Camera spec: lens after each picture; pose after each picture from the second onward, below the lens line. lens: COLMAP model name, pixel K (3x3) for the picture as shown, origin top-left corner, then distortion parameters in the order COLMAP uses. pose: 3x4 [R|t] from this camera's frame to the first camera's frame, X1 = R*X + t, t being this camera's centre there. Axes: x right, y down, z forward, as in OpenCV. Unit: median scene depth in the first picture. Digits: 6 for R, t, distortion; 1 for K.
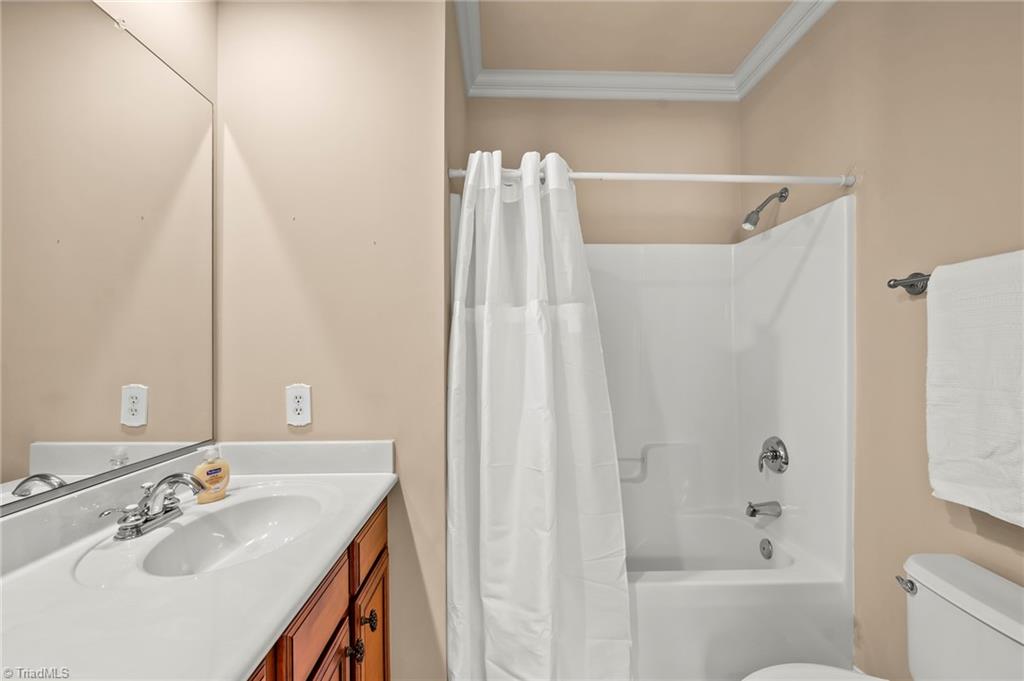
lens RADIAL K [[436.9, 0, 513.2], [0, 436.9, 354.2], [0, 0, 1]] dist [0.000219, 0.000432]
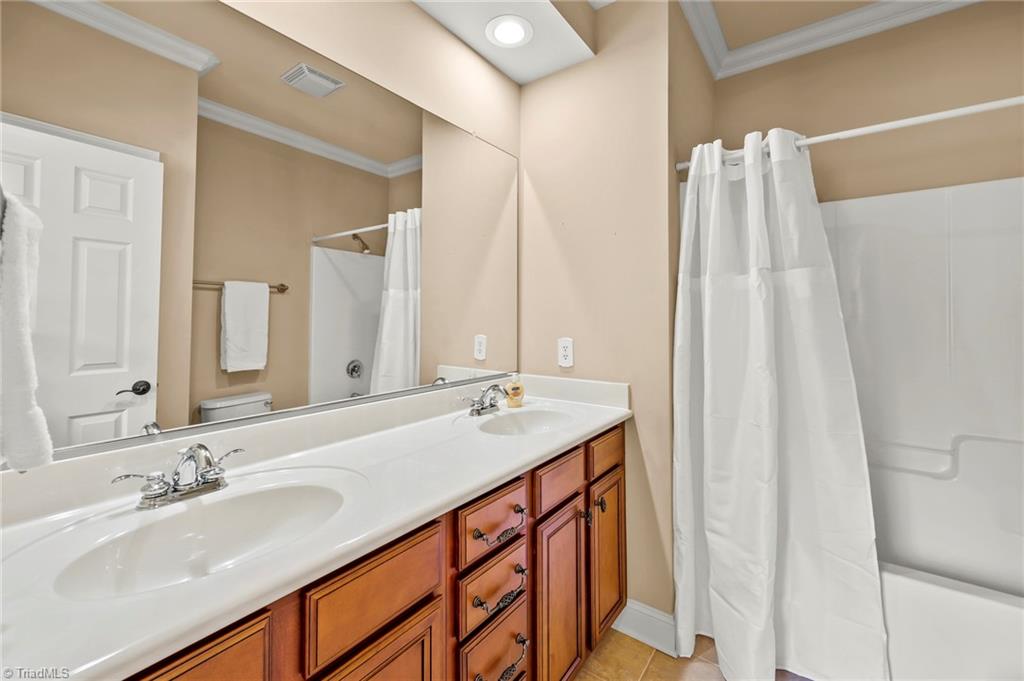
lens RADIAL K [[424.9, 0, 512.0], [0, 424.9, 340.5], [0, 0, 1]] dist [-0.000327, -0.000096]
pose [[0.791351, 0.037794, -0.610193, 0.222445], [-0.013775, 0.998936, 0.044008, 0.018419], [0.611207, -0.026420, 0.791029, -0.213068]]
